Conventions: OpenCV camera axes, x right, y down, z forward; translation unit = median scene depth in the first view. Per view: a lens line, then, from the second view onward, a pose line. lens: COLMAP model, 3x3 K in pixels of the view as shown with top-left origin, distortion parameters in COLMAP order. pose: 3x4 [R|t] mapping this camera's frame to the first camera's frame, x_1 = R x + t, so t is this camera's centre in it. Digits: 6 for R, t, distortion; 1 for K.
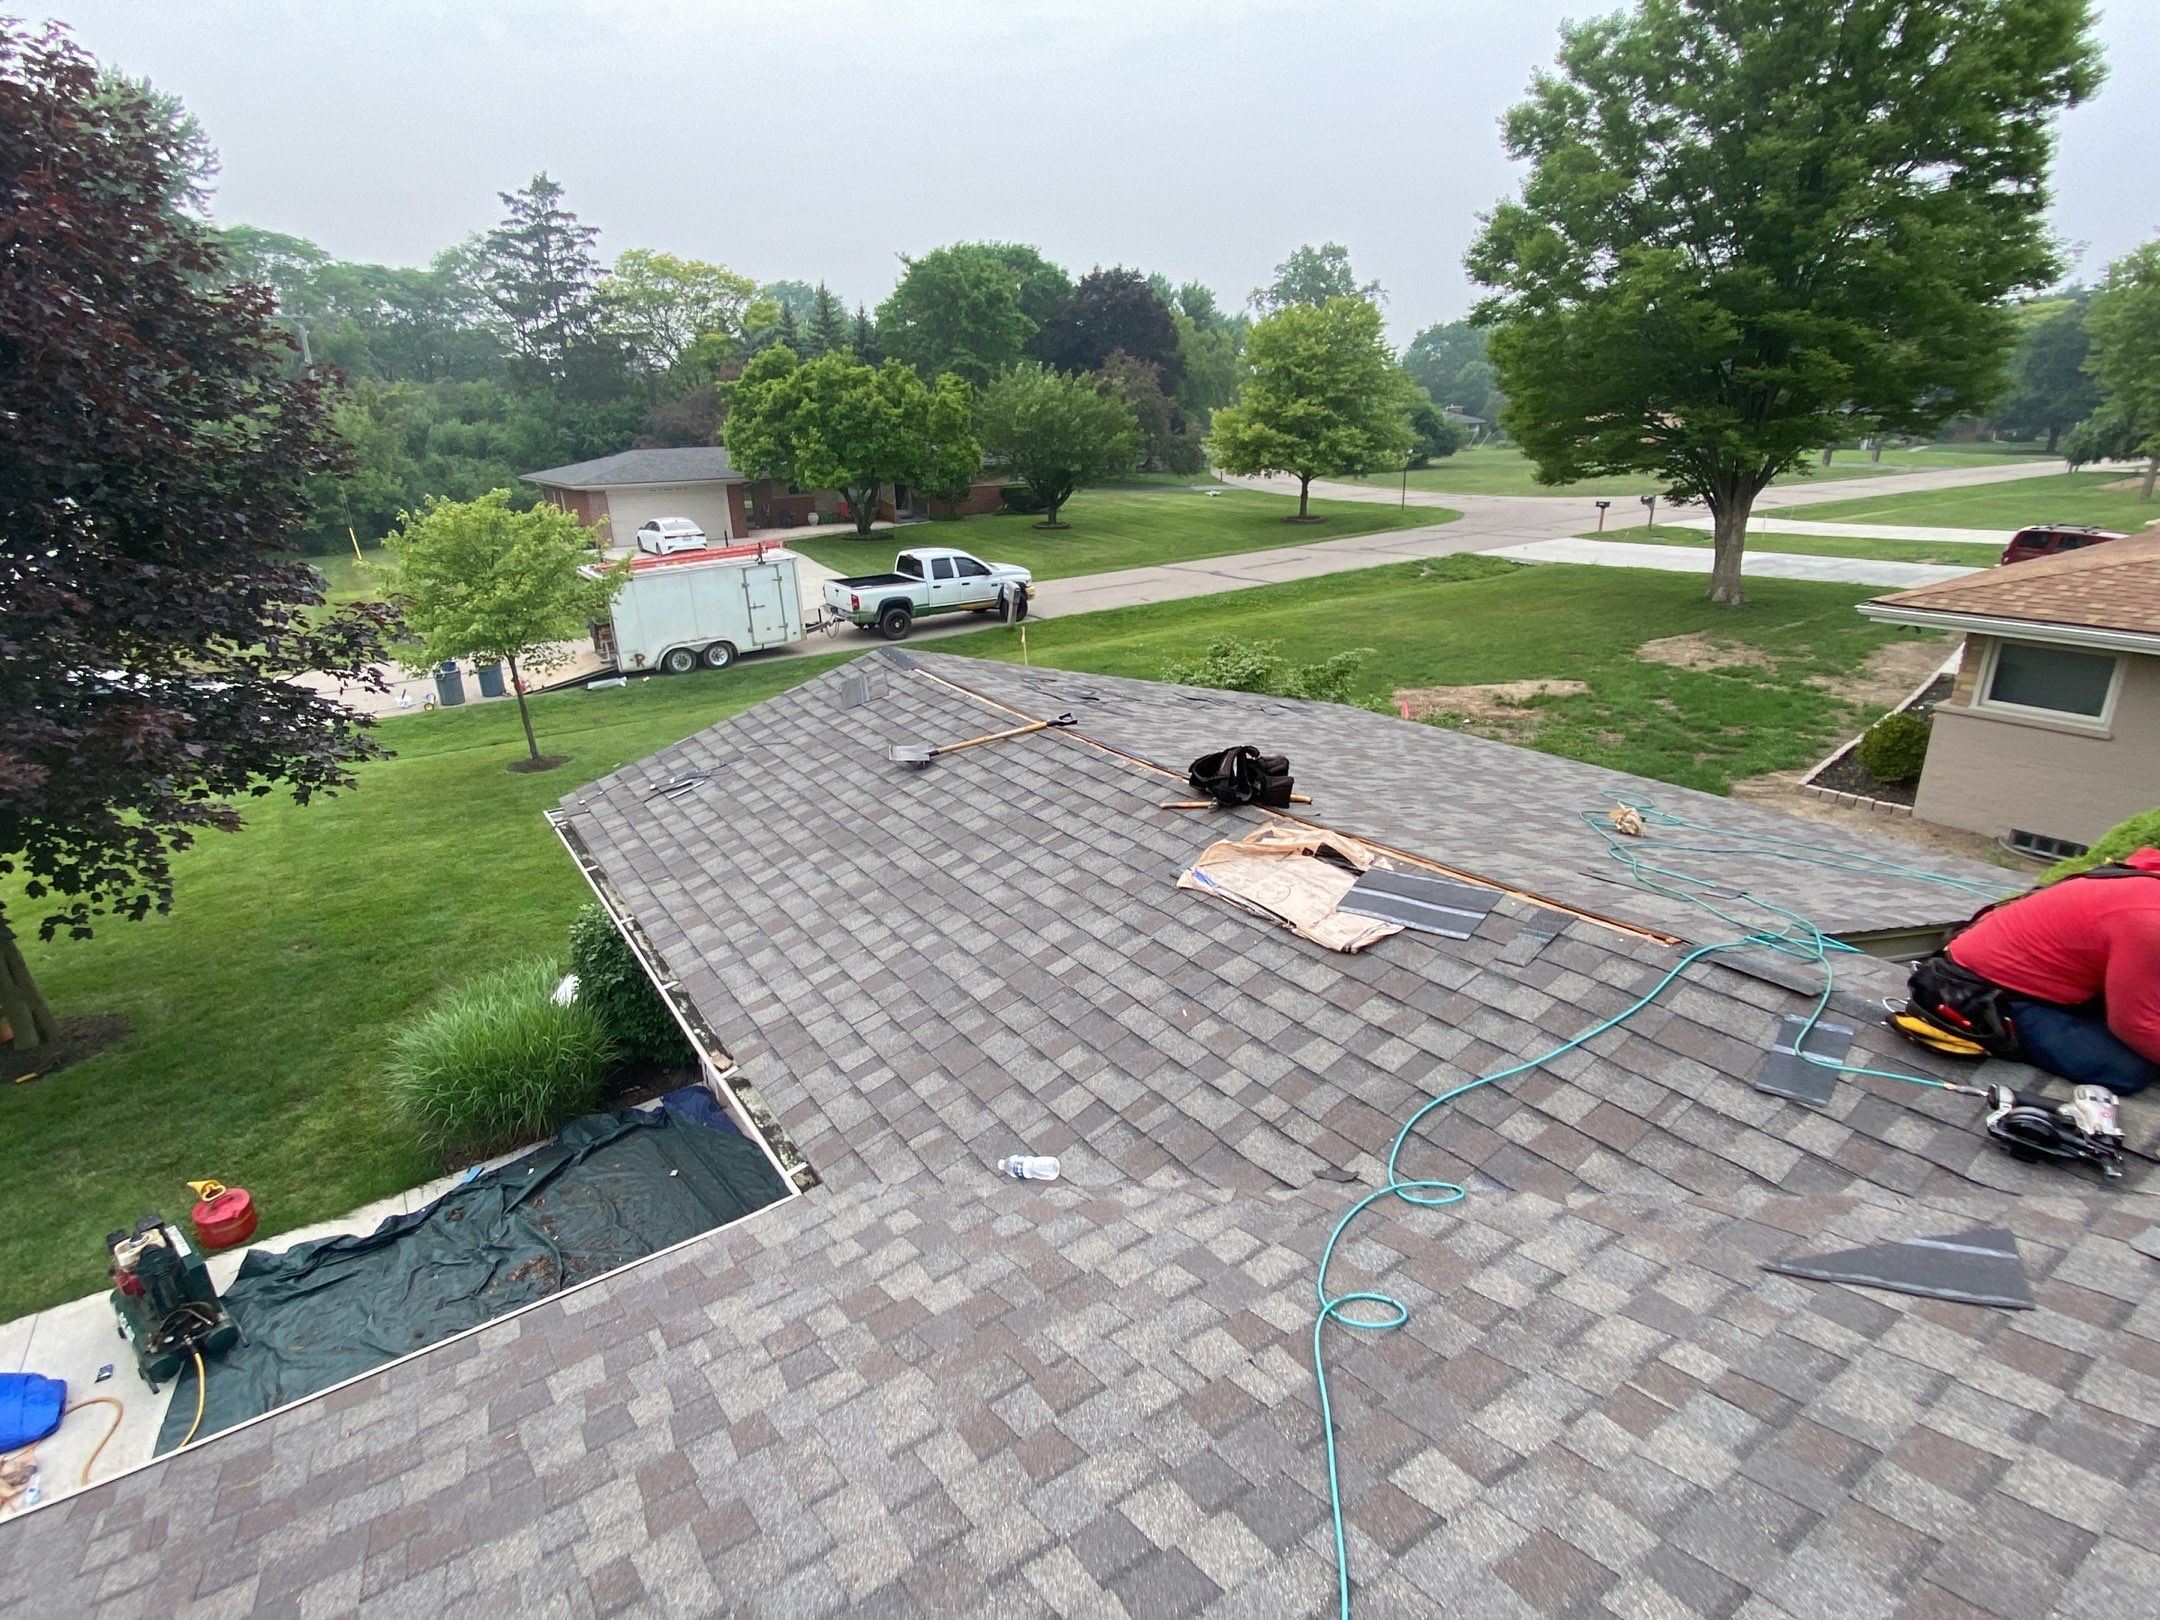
lens RADIAL K [[1107.4, 0, 1073.1], [0, 1107.4, 819.9], [0, 0, 1]] dist [0.019156, -0.021771]
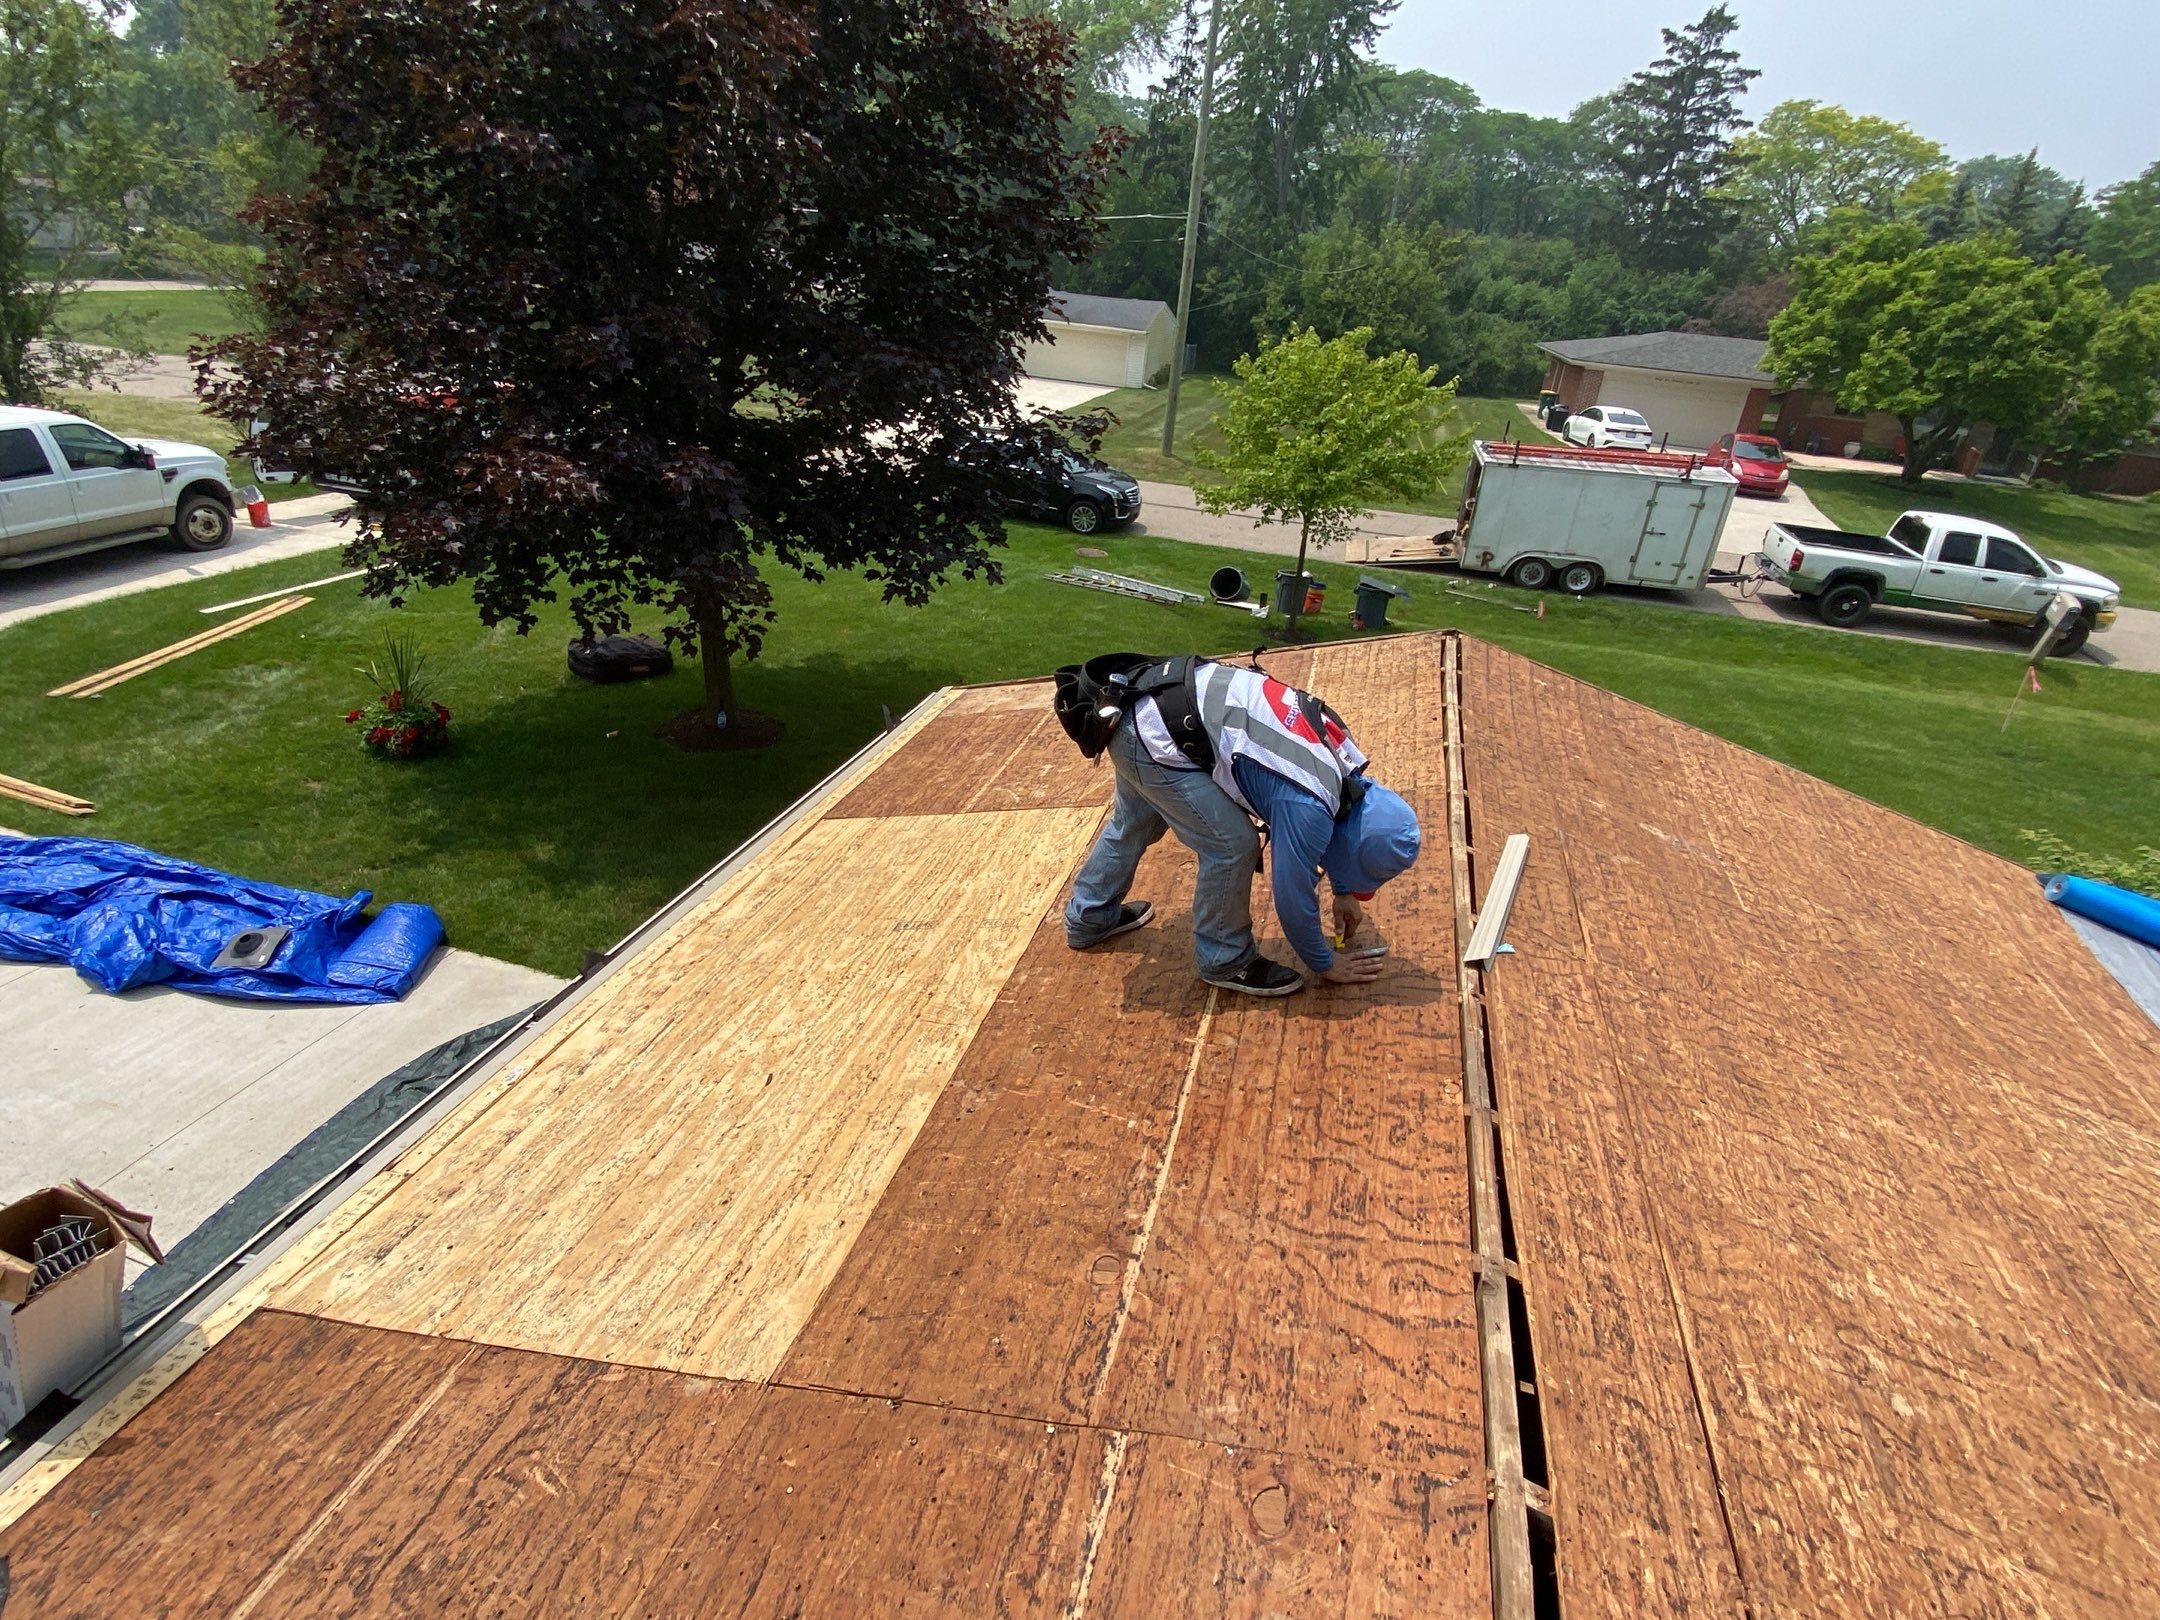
lens RADIAL K [[1107.4, 0, 1077.9], [0, 1107.4, 815.9], [0, 0, 1]] dist [0.019156, -0.021771]
pose [[0.650547, 0.414483, -0.636391, 0.034114], [-0.355614, 0.906652, 0.226980, -0.039646], [0.671065, 0.078648, 0.737215, 0.141811]]
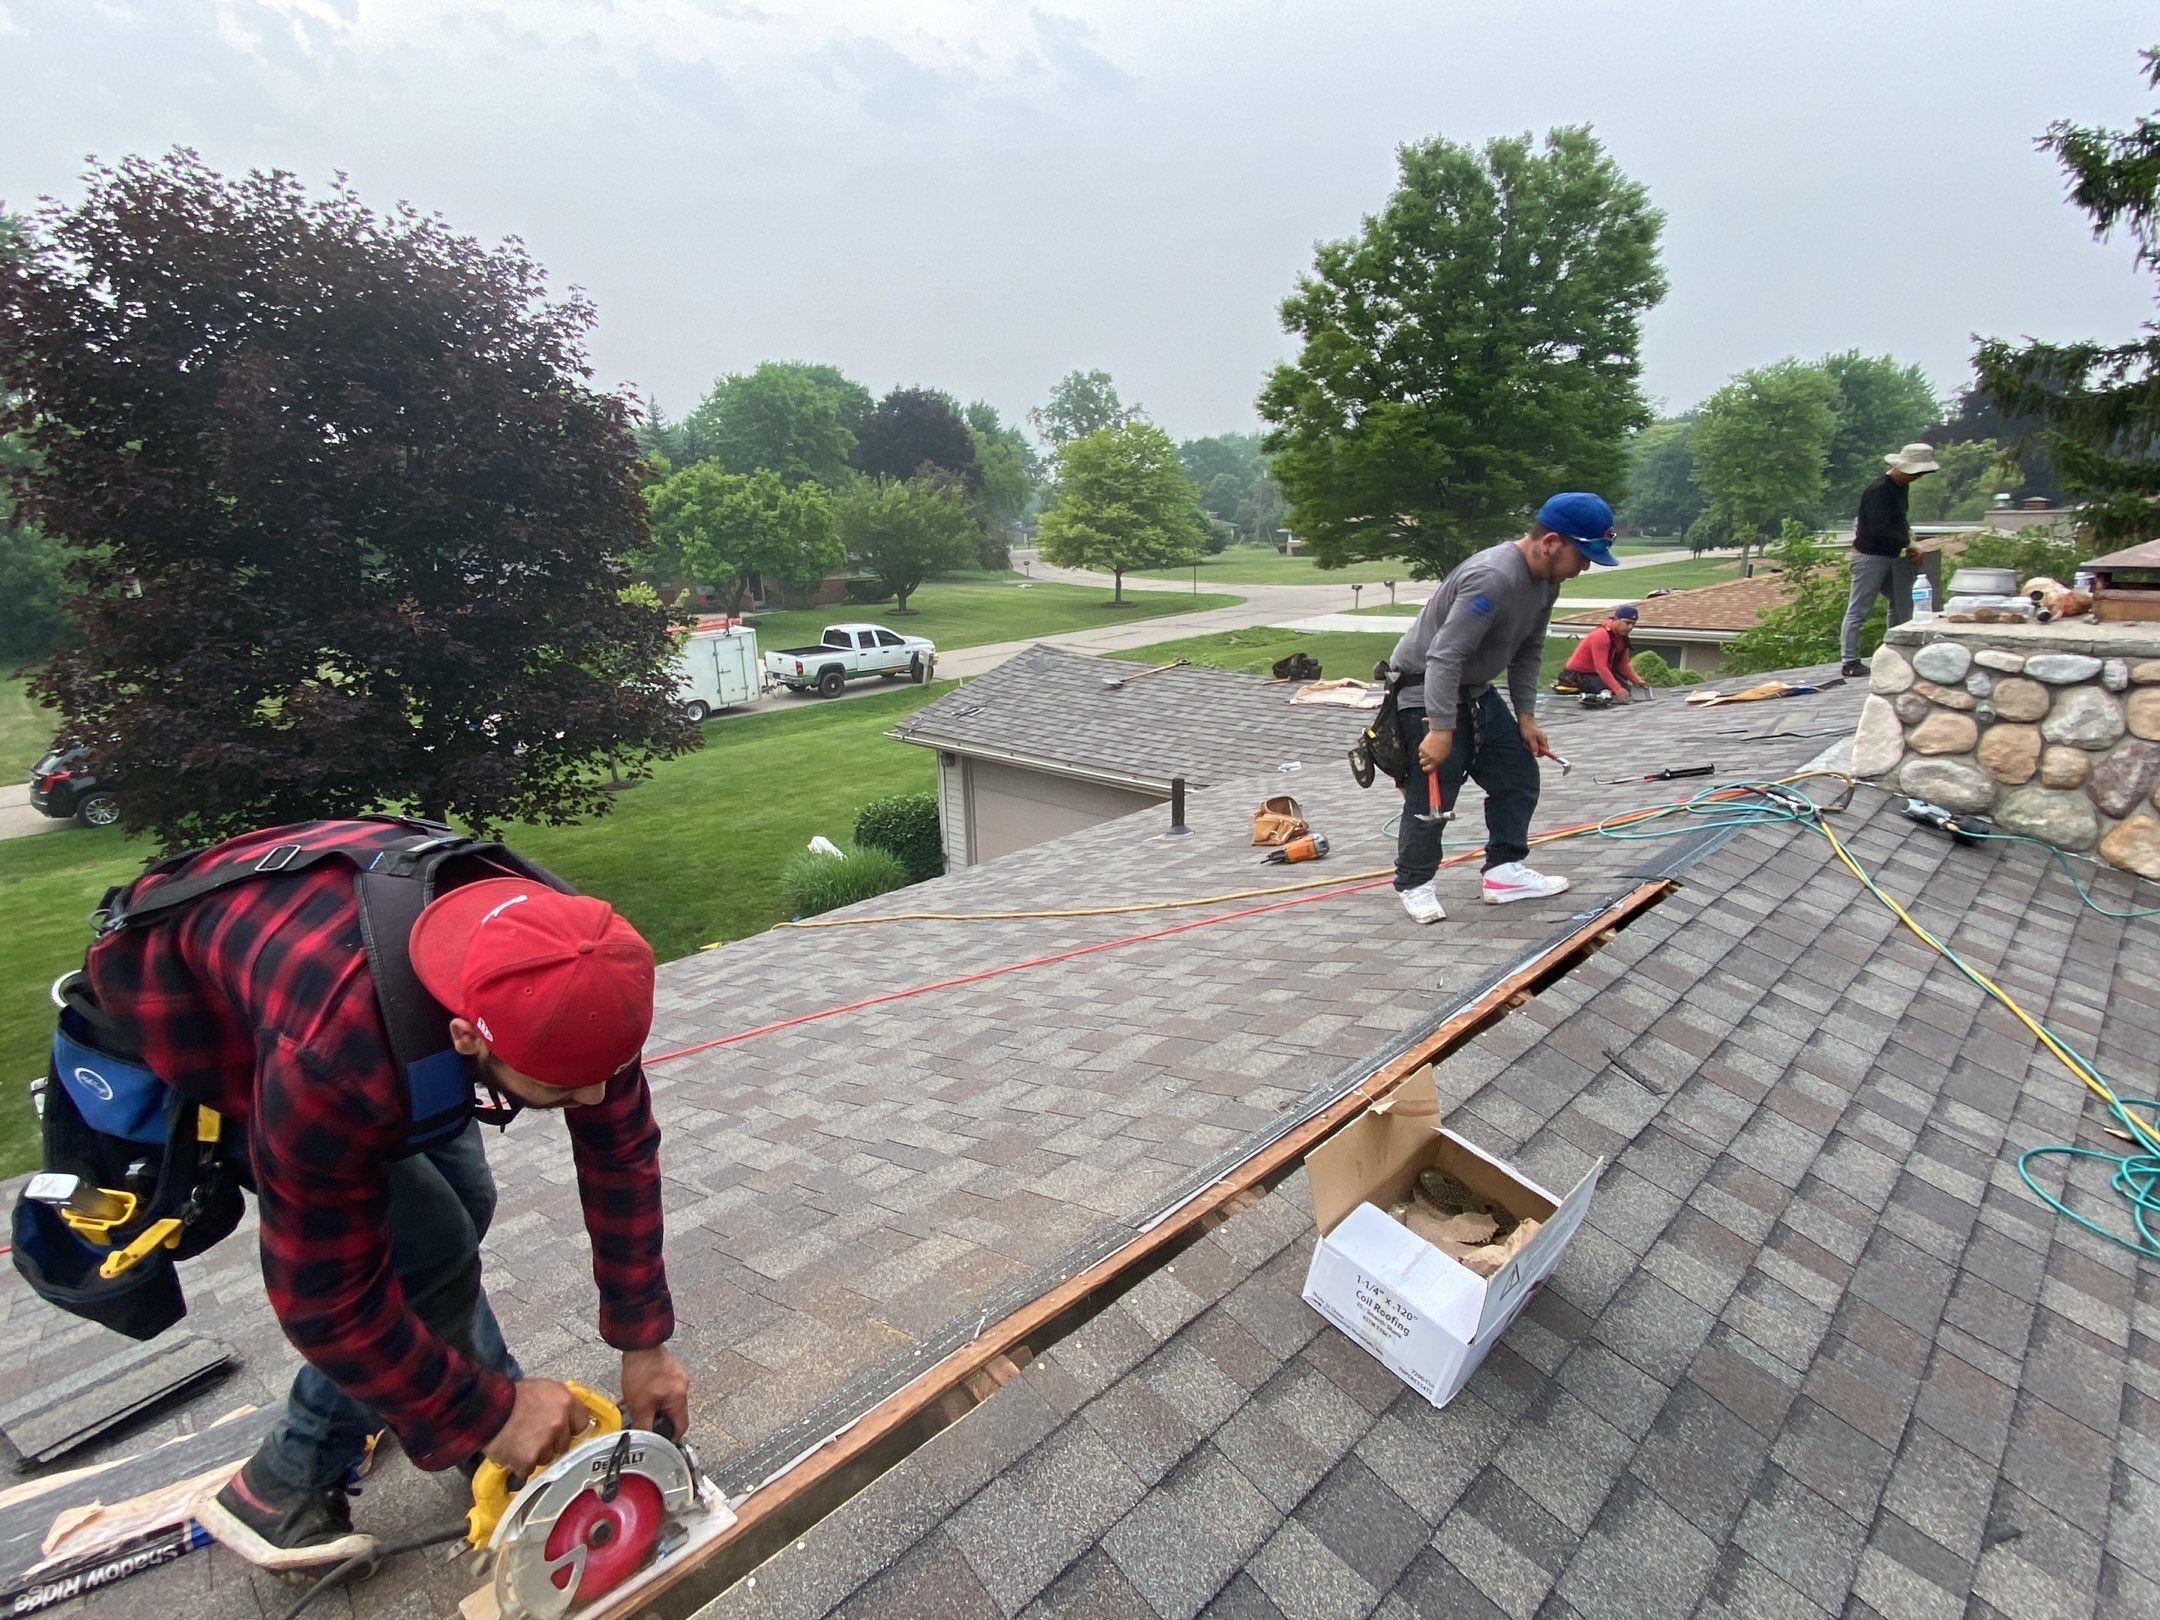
lens RADIAL K [[1107.4, 0, 1067.5], [0, 1107.4, 820.5], [0, 0, 1]] dist [0.019156, -0.021771]
pose [[0.980372, -0.052866, 0.189937, -0.148462], [0.068645, 0.994628, -0.077477, 0.081364], [-0.184820, 0.088994, 0.978735, -0.215742]]
